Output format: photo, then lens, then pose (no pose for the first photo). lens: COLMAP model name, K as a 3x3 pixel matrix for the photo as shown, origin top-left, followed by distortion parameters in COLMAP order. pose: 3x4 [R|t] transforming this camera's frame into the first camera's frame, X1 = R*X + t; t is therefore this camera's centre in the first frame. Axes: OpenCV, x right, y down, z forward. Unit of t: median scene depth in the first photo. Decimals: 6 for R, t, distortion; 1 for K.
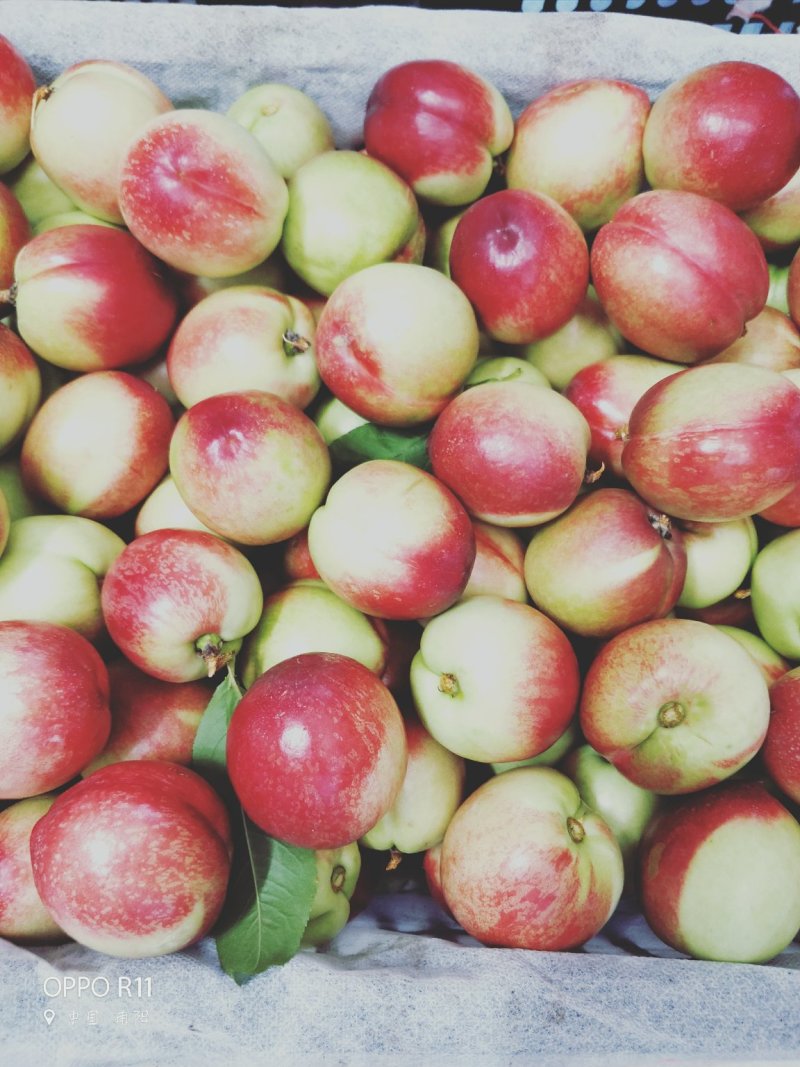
lens RADIAL K [[924.1, 0, 399.4], [0, 924.1, 542.8], [0, 0, 1]] dist [-0.052711, -0.005369]
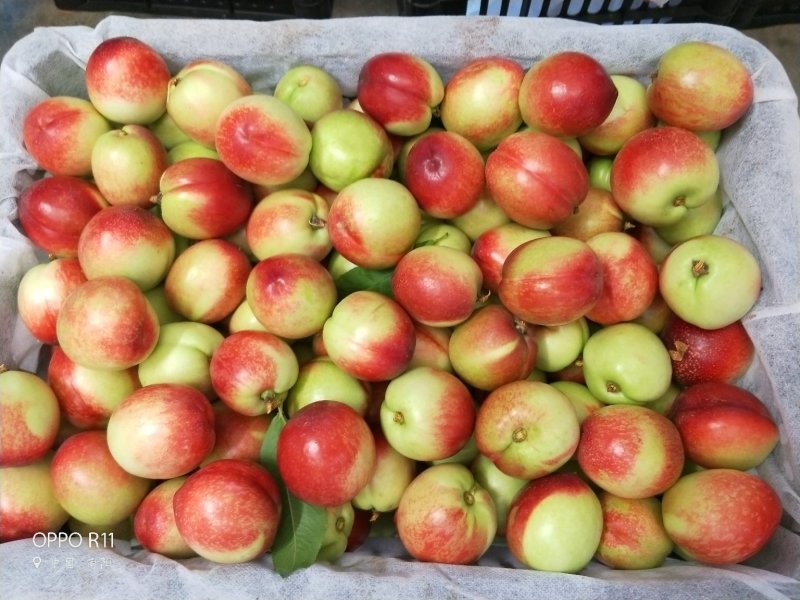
lens RADIAL K [[692.9, 0, 400.0], [0, 692.9, 300.0], [0, 0, 1]] dist [-0.052711, -0.005369]
pose [[0.998447, -0.008906, -0.054991, 0.128900], [0.009285, 0.999935, 0.006657, -0.083996], [0.054928, -0.007157, 0.998465, -0.344600]]
